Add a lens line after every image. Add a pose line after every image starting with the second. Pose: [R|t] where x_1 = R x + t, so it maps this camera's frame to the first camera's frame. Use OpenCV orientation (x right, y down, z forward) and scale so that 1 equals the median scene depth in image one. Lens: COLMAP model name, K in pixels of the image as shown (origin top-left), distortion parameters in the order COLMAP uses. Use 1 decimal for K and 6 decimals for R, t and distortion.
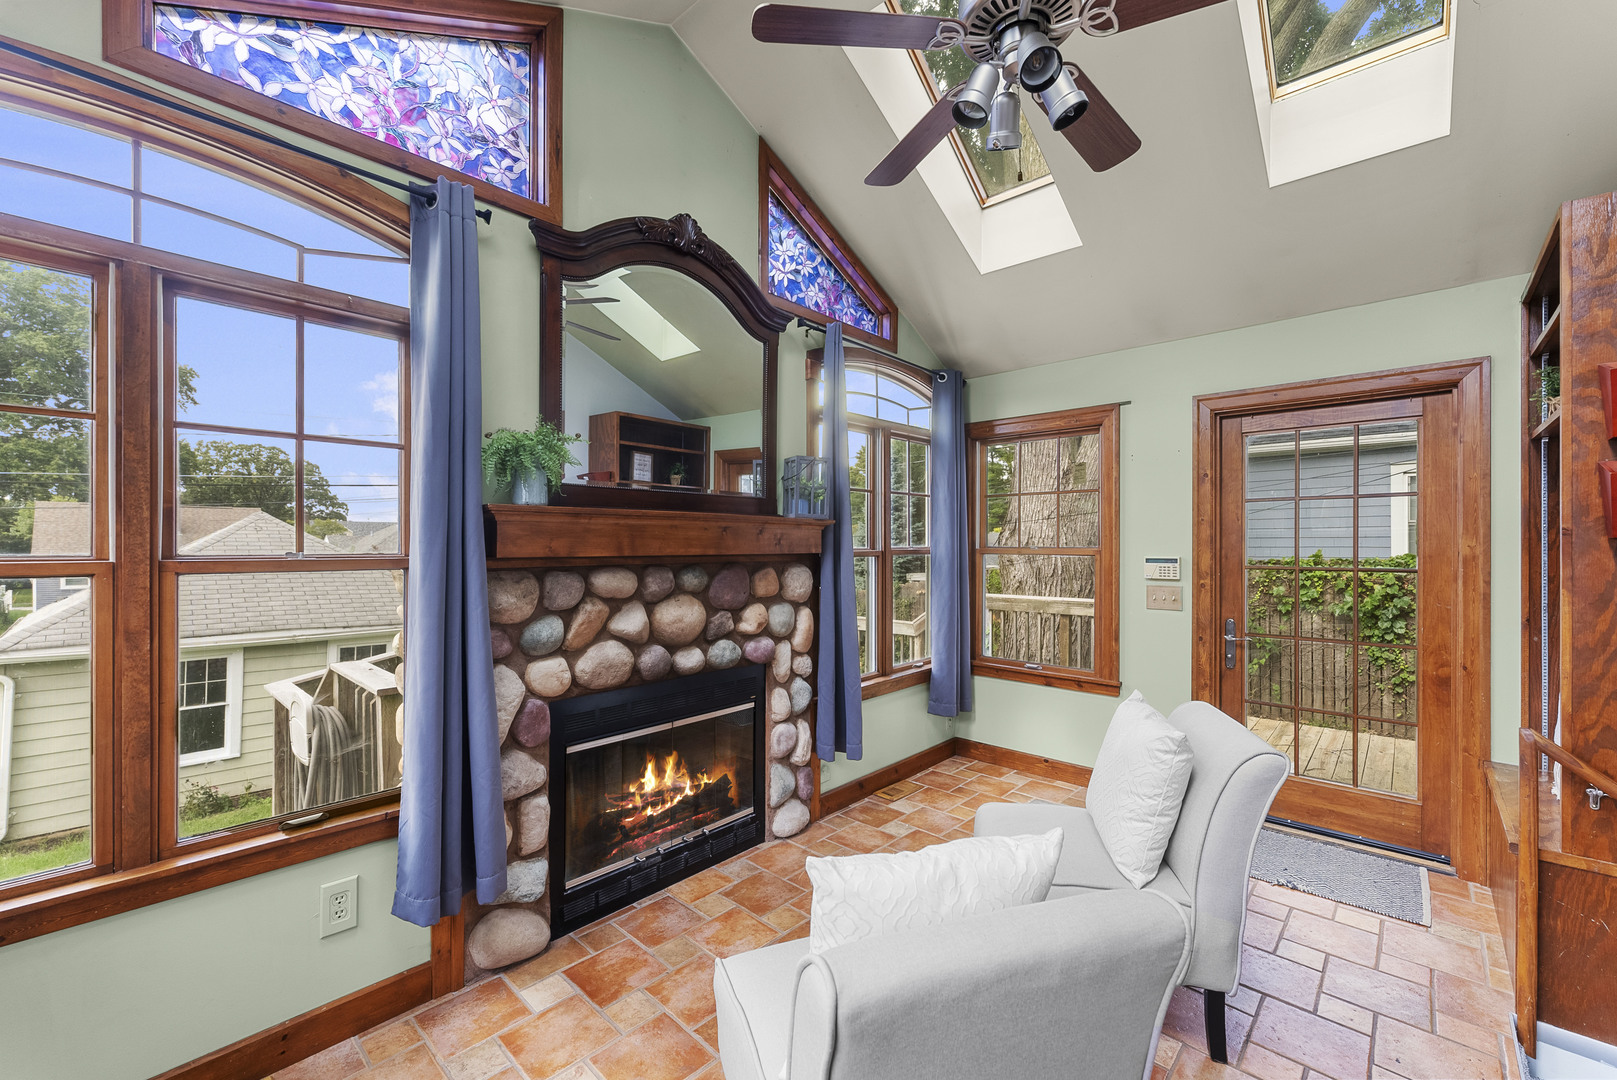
lens RADIAL K [[662.9, 0, 808.5], [0, 662.9, 540.0], [0, 0, 1]] dist [0.001991, 0.000280]
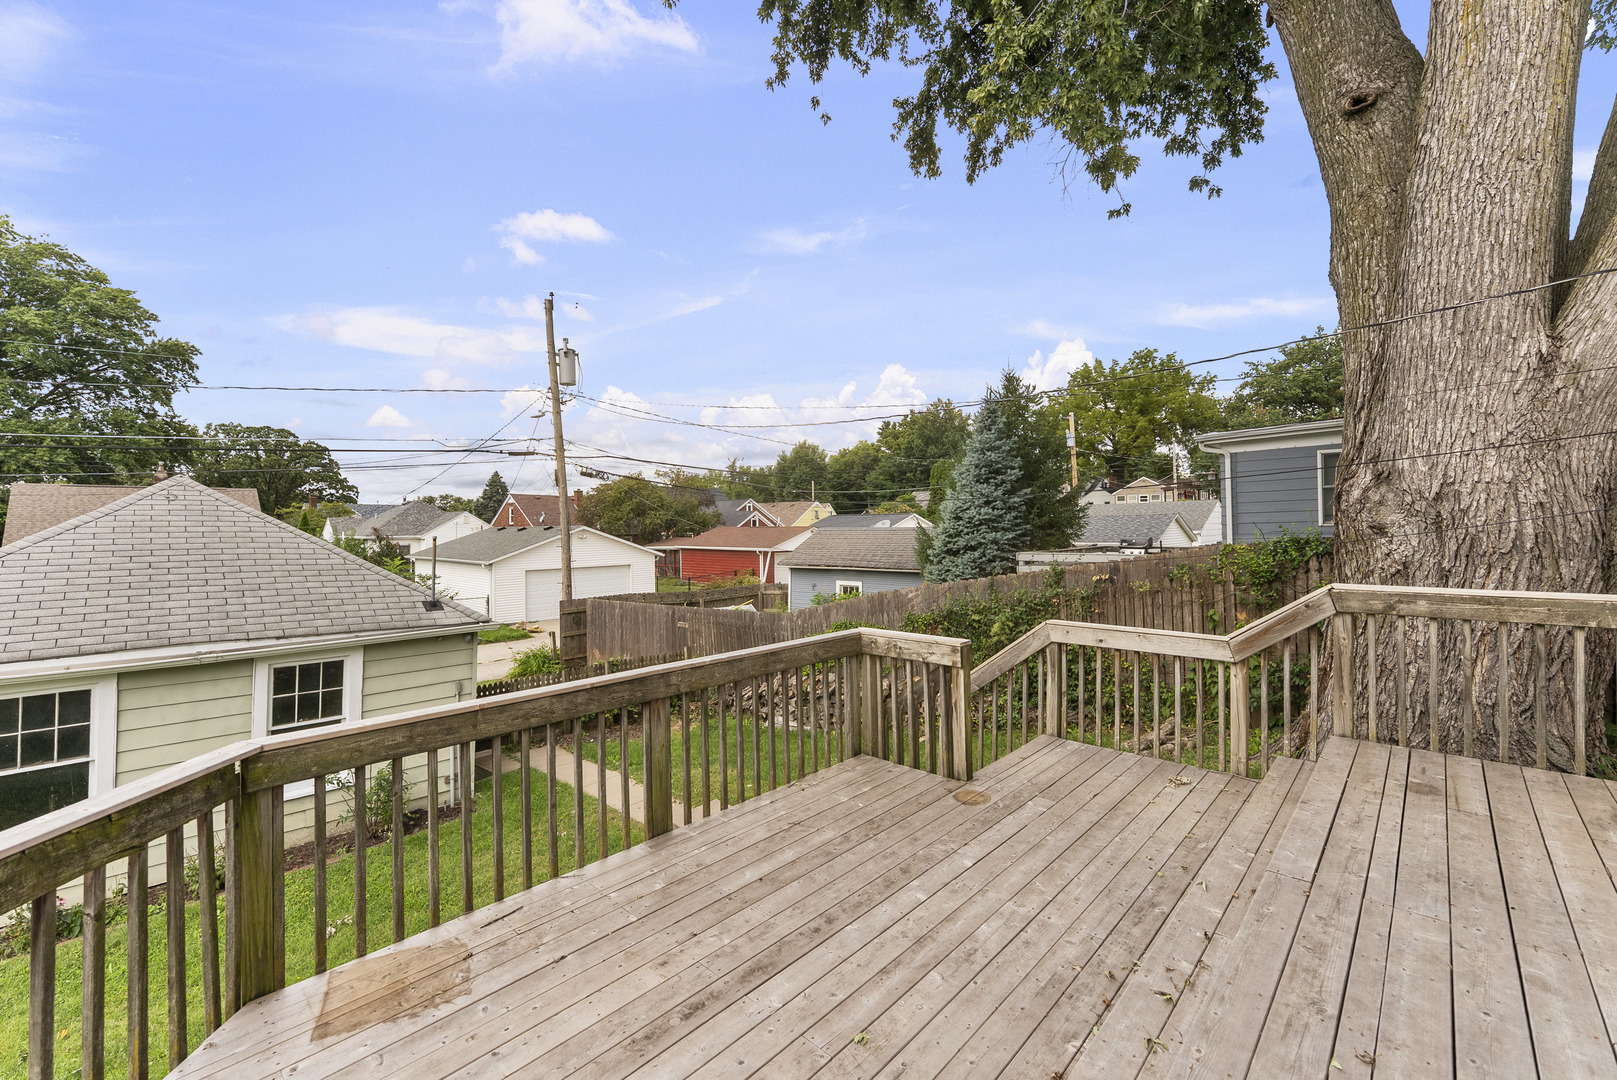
lens RADIAL K [[659.1, 0, 810.0], [0, 659.1, 526.3], [0, 0, 1]] dist [-0.000482, -0.000417]
pose [[0.999783, -0.009620, -0.018474, -0.135525], [0.009736, 0.999933, 0.006190, 0.017383], [0.018413, -0.006369, 0.999810, 0.325809]]
